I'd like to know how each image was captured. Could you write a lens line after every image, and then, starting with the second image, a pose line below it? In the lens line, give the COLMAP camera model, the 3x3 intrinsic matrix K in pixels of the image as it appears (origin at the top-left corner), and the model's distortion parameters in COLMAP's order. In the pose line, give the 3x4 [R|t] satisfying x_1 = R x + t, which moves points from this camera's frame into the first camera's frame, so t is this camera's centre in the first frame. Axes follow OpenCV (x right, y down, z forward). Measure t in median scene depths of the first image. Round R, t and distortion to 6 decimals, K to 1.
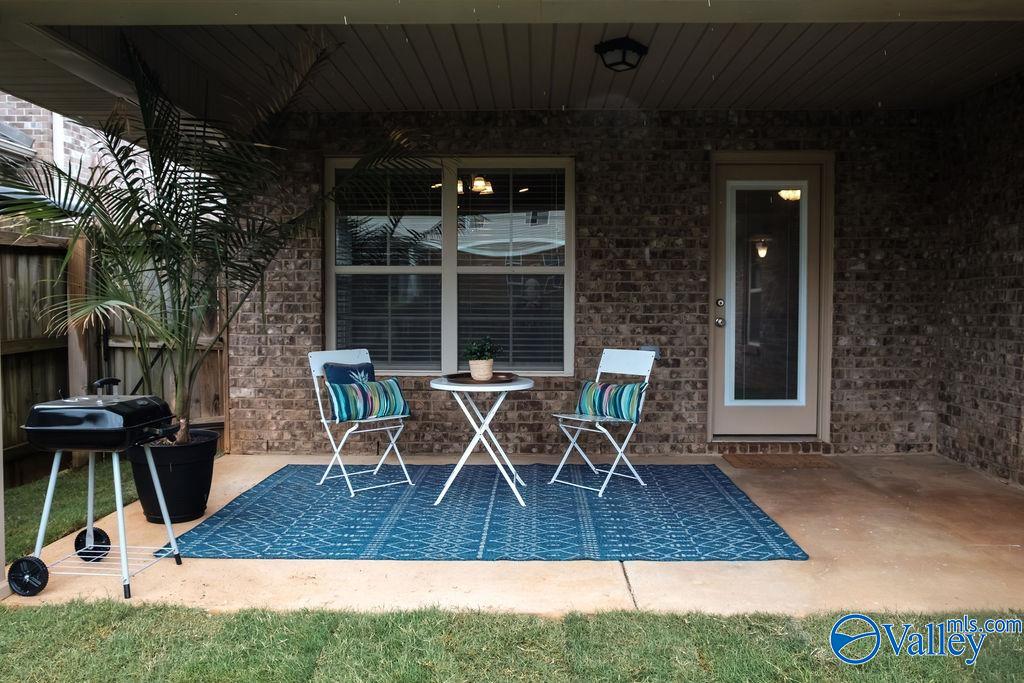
lens RADIAL K [[794.1, 0, 513.7], [0, 794.1, 341.2], [0, 0, 1]] dist [-0.021852, 0.008005]
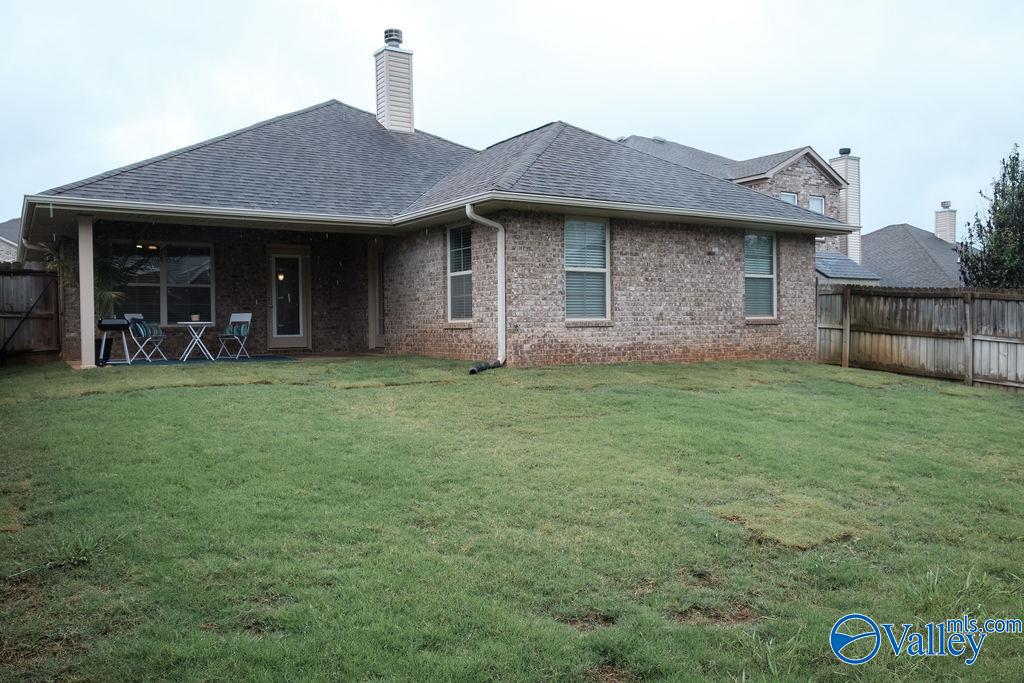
lens RADIAL K [[794.1, 0, 513.8], [0, 794.1, 342.7], [0, 0, 1]] dist [-0.021852, 0.008005]
pose [[0.830304, -0.023447, 0.556817, -0.569626], [0.040040, 0.999042, -0.017638, 0.185222], [-0.555870, 0.036939, 0.830448, -1.731940]]
